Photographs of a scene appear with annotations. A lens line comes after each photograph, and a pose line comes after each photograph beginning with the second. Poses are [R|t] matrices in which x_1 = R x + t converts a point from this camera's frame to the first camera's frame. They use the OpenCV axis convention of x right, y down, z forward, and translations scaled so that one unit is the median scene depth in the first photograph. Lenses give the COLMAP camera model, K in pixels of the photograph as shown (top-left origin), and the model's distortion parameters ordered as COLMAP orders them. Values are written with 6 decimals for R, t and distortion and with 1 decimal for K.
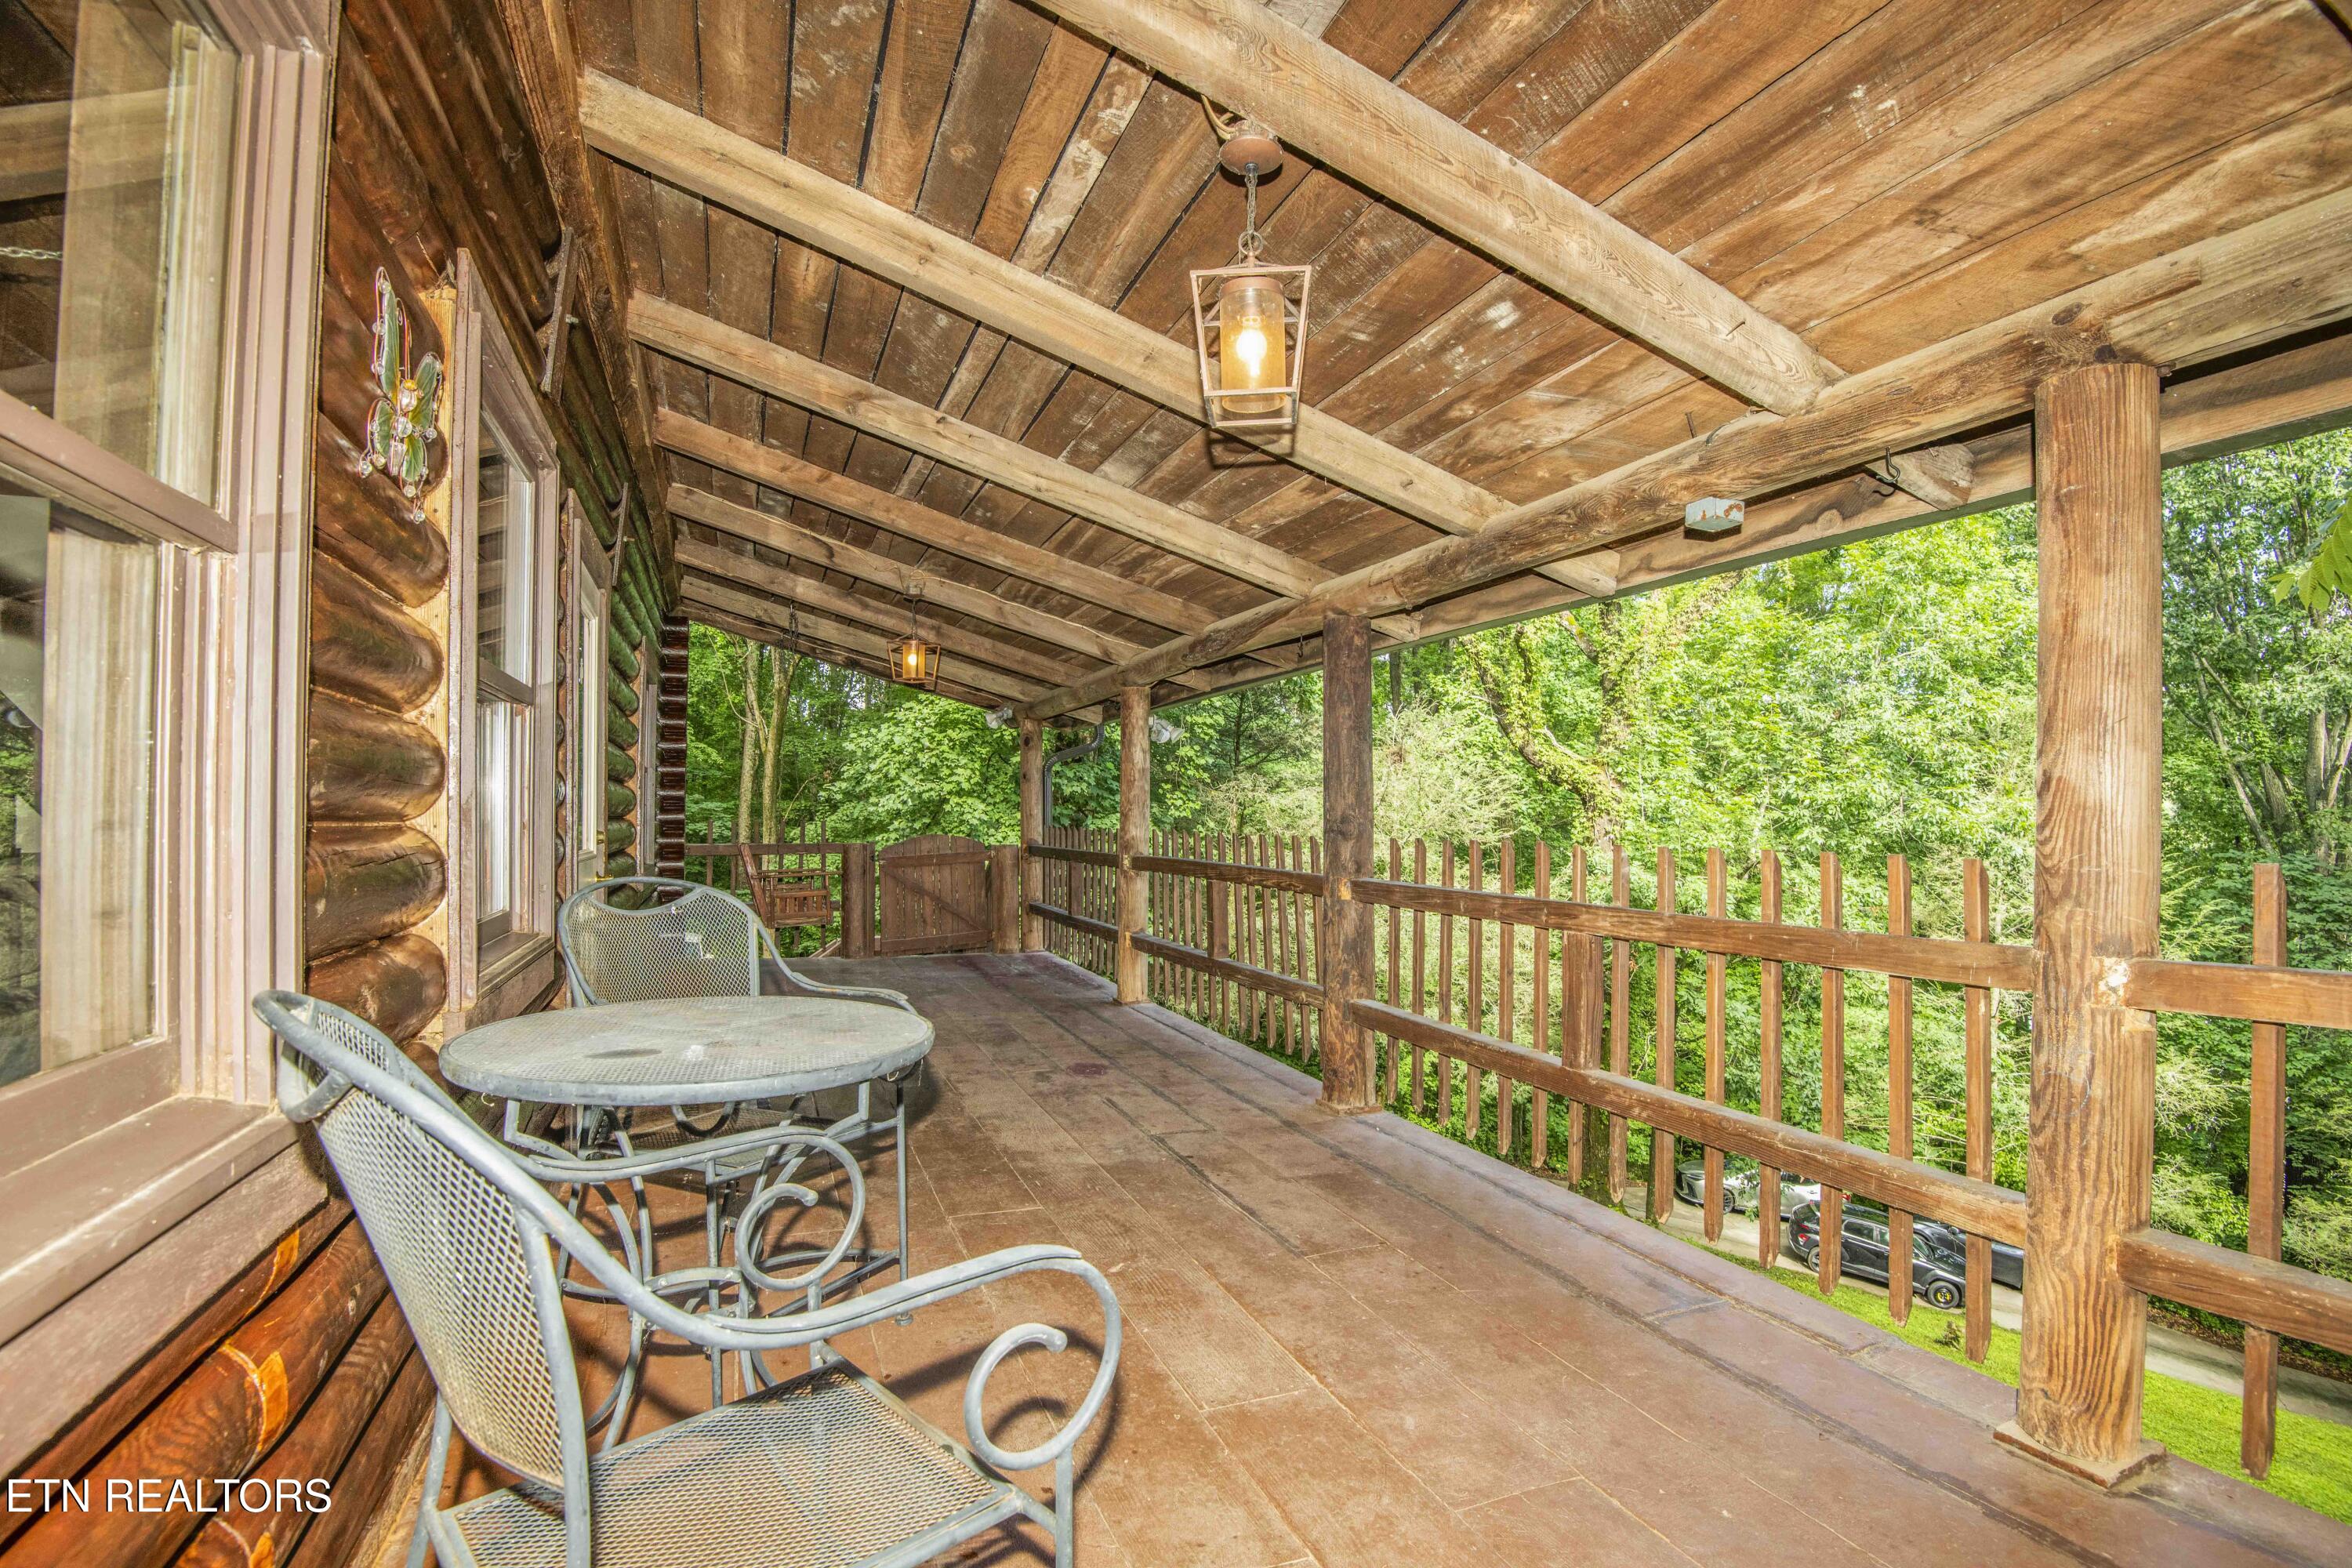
lens RADIAL K [[1086.4, 0, 1183.2], [0, 1086.4, 785.4], [0, 0, 1]] dist [-0.001692, -0.036271]
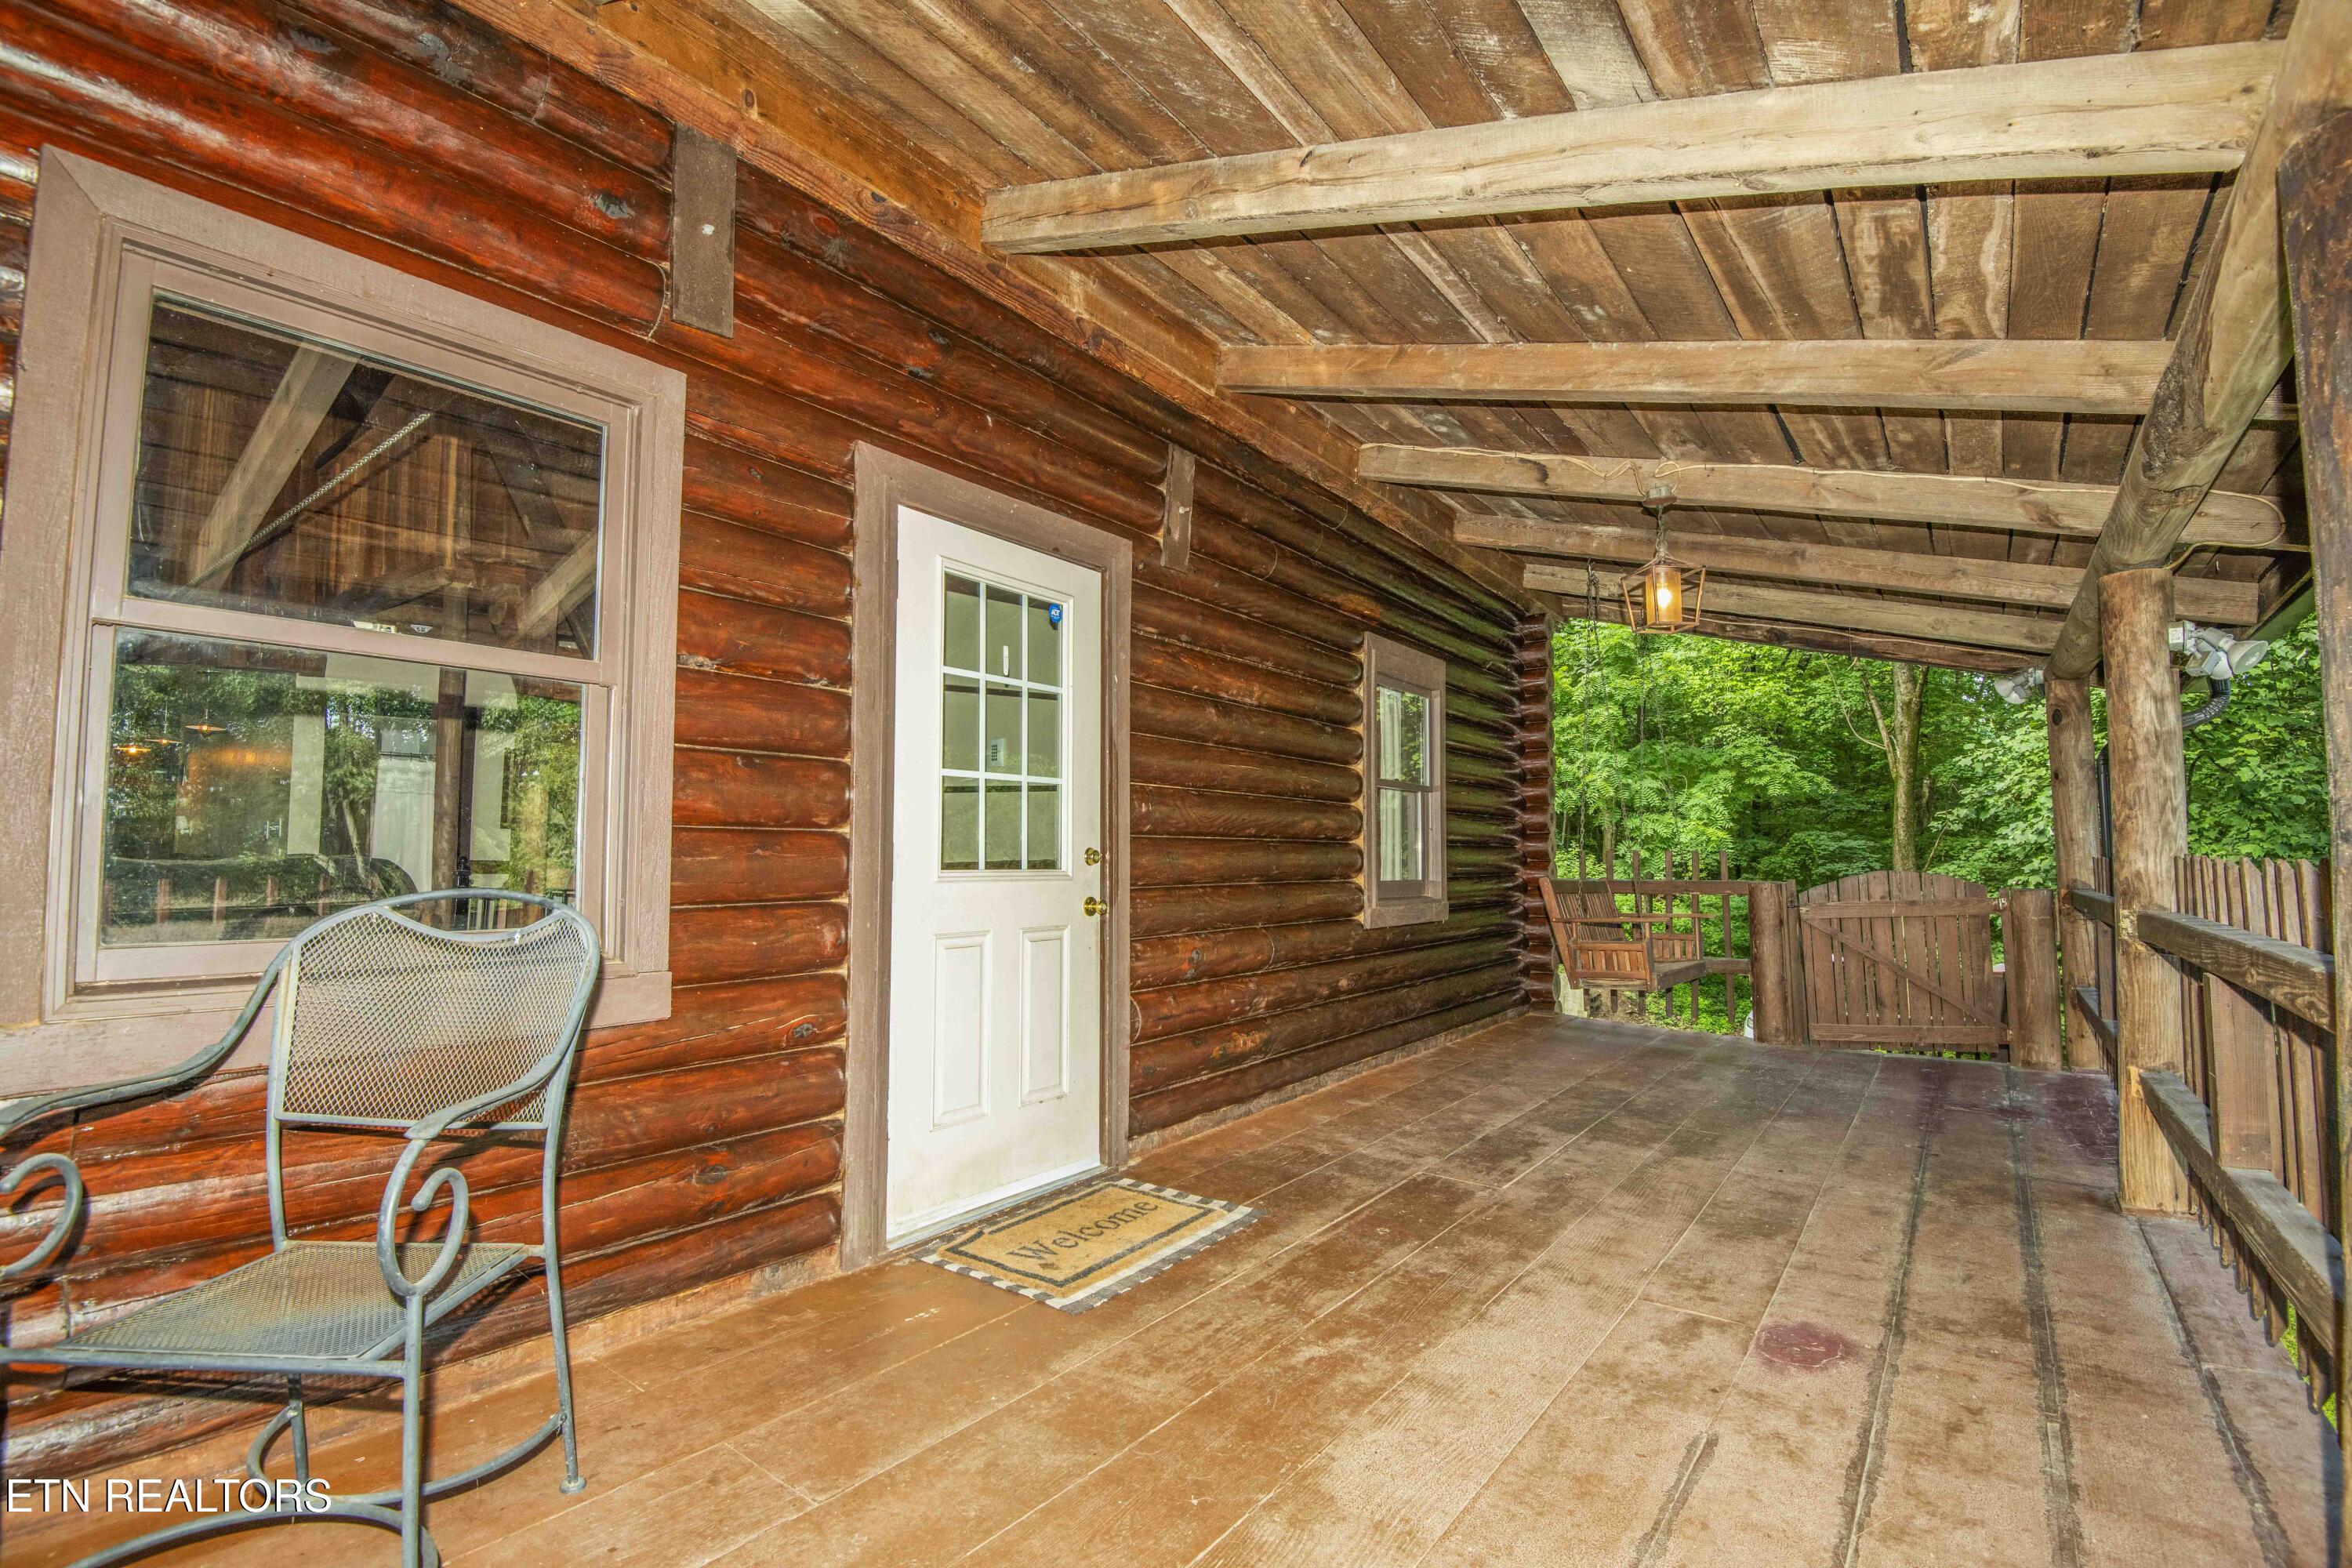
lens RADIAL K [[1079.8, 0, 1176.0], [0, 1079.8, 784.0], [0, 0, 1]] dist [-0.039489, -0.005376]
pose [[0.515475, -0.055761, -0.855089, 0.141087], [0.020866, 0.998401, -0.052528, 0.023799], [0.856651, 0.009235, 0.515814, 0.401816]]
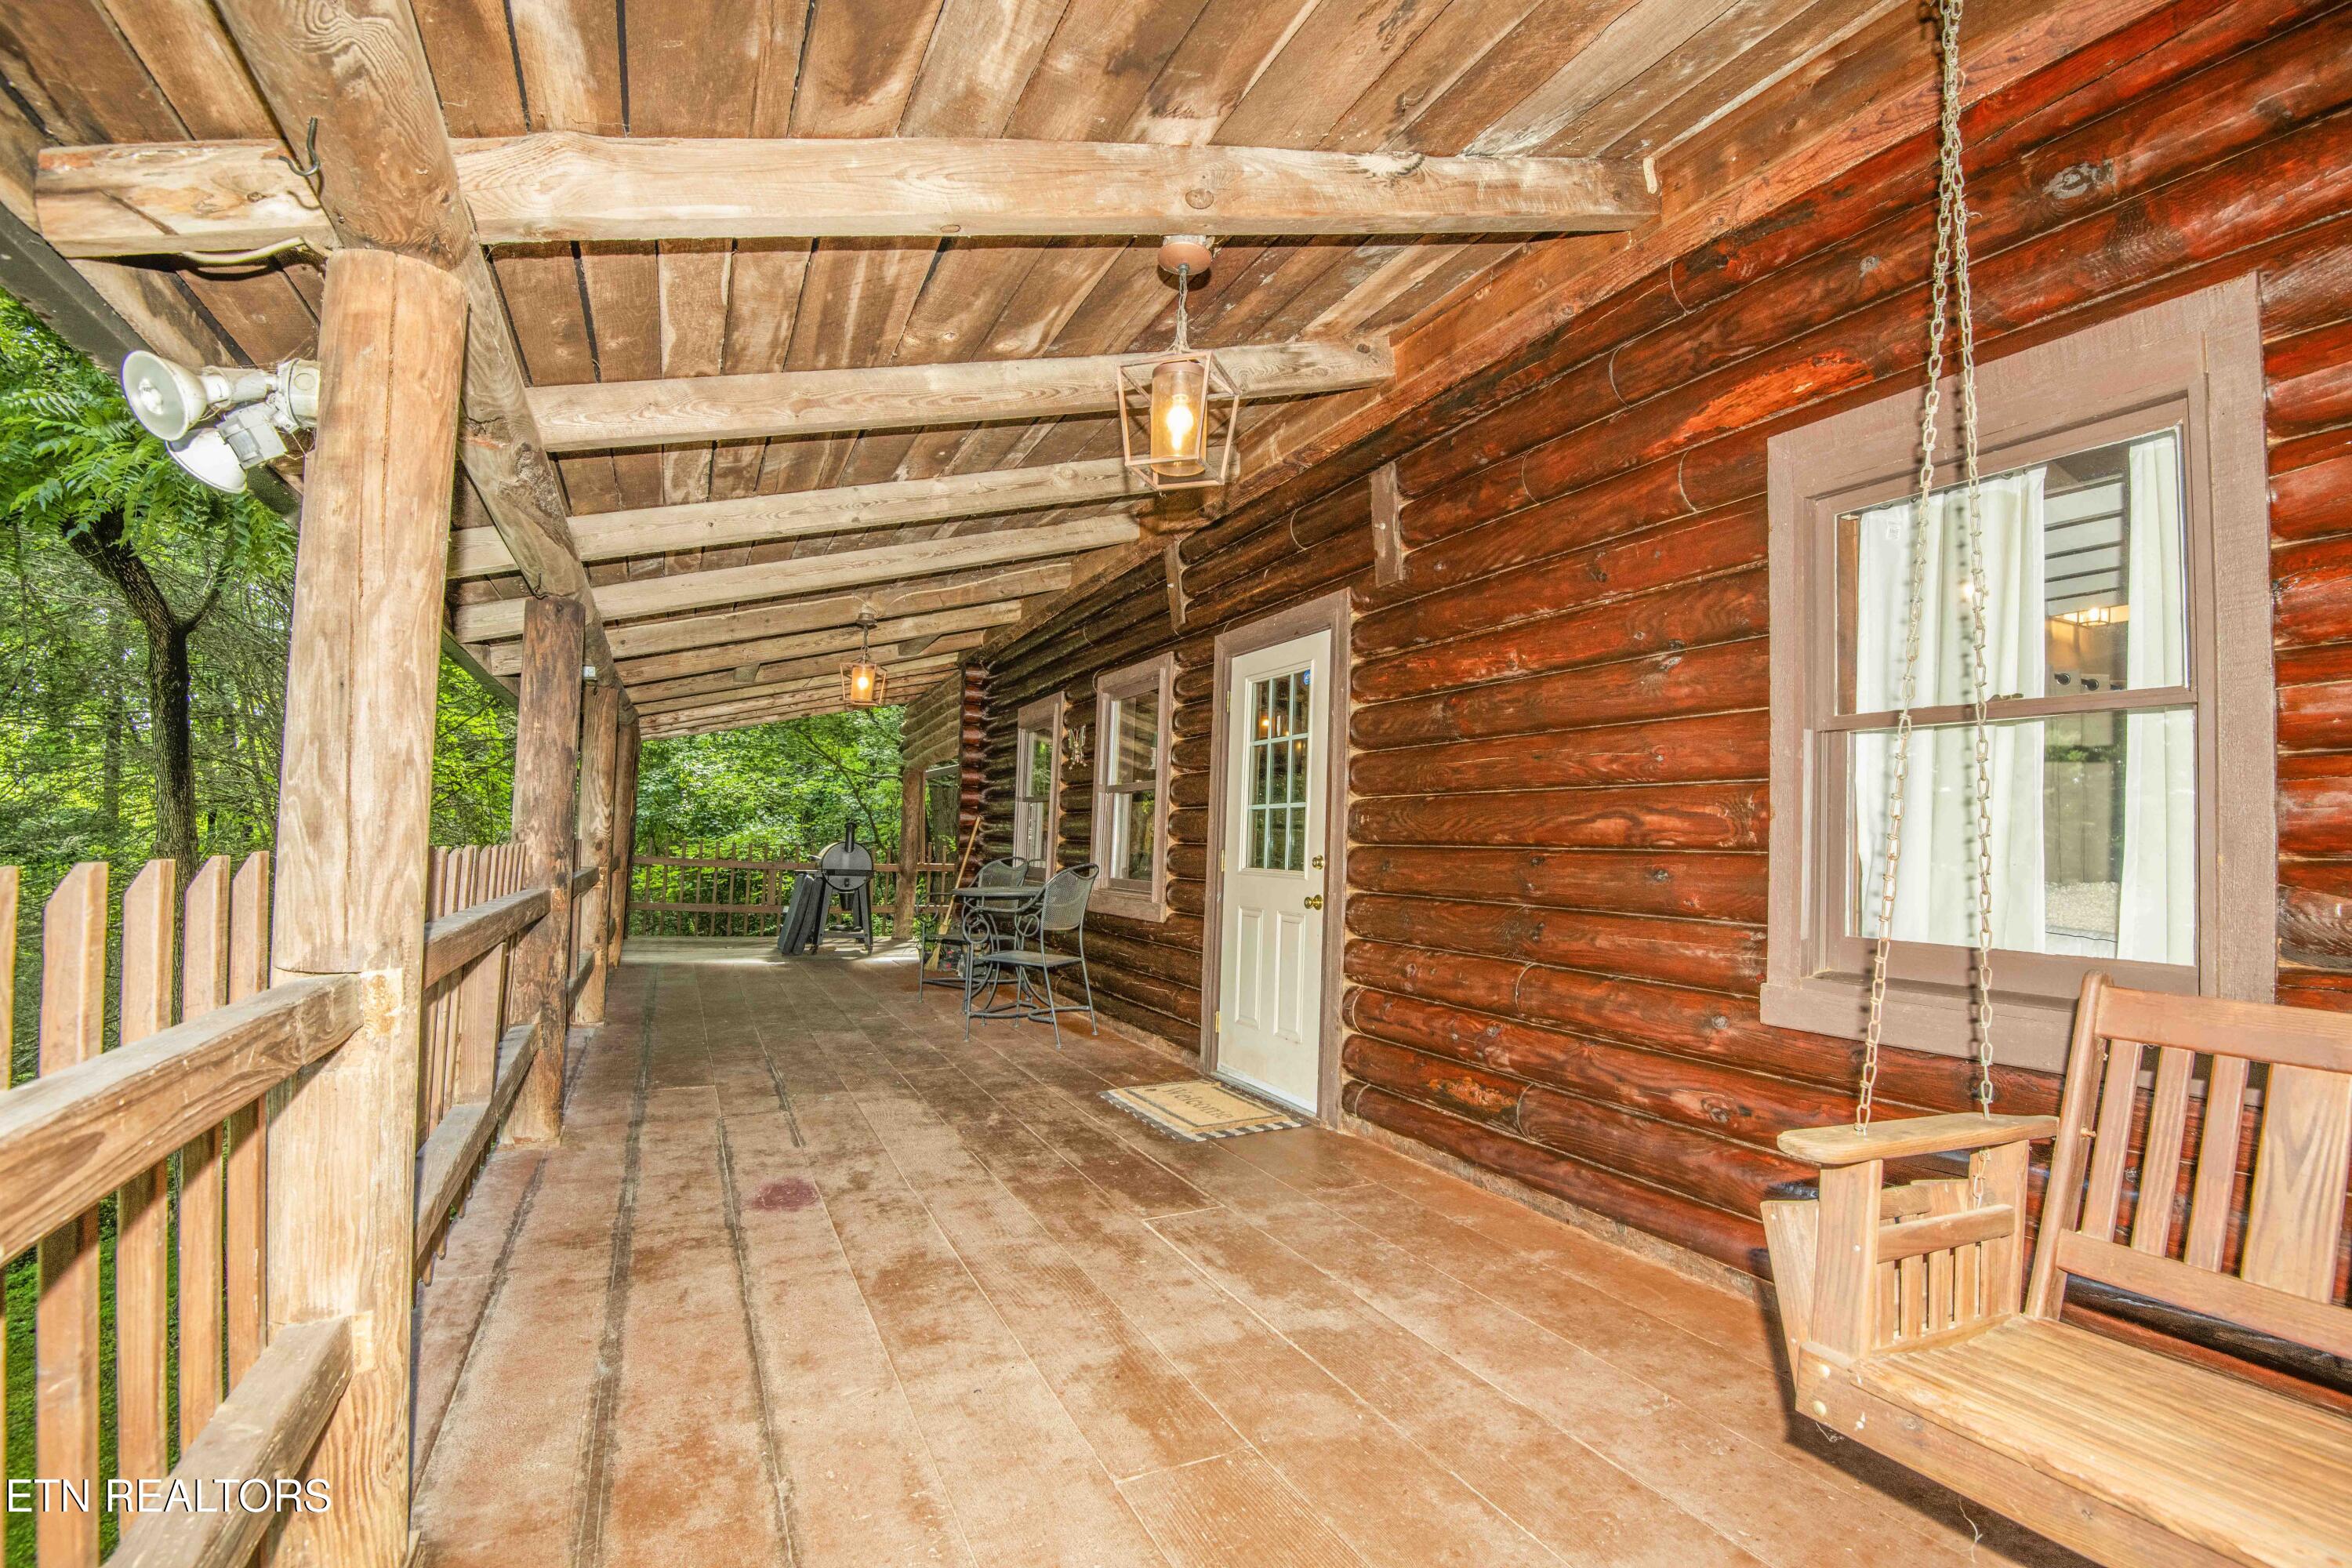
lens RADIAL K [[1086.4, 0, 1183.2], [0, 1086.4, 785.4], [0, 0, 1]] dist [-0.001692, -0.036271]
pose [[-0.998127, -0.032288, -0.051952, -0.226850], [-0.027855, 0.996085, -0.083898, 0.042490], [0.054457, -0.082294, -0.995119, 1.327731]]
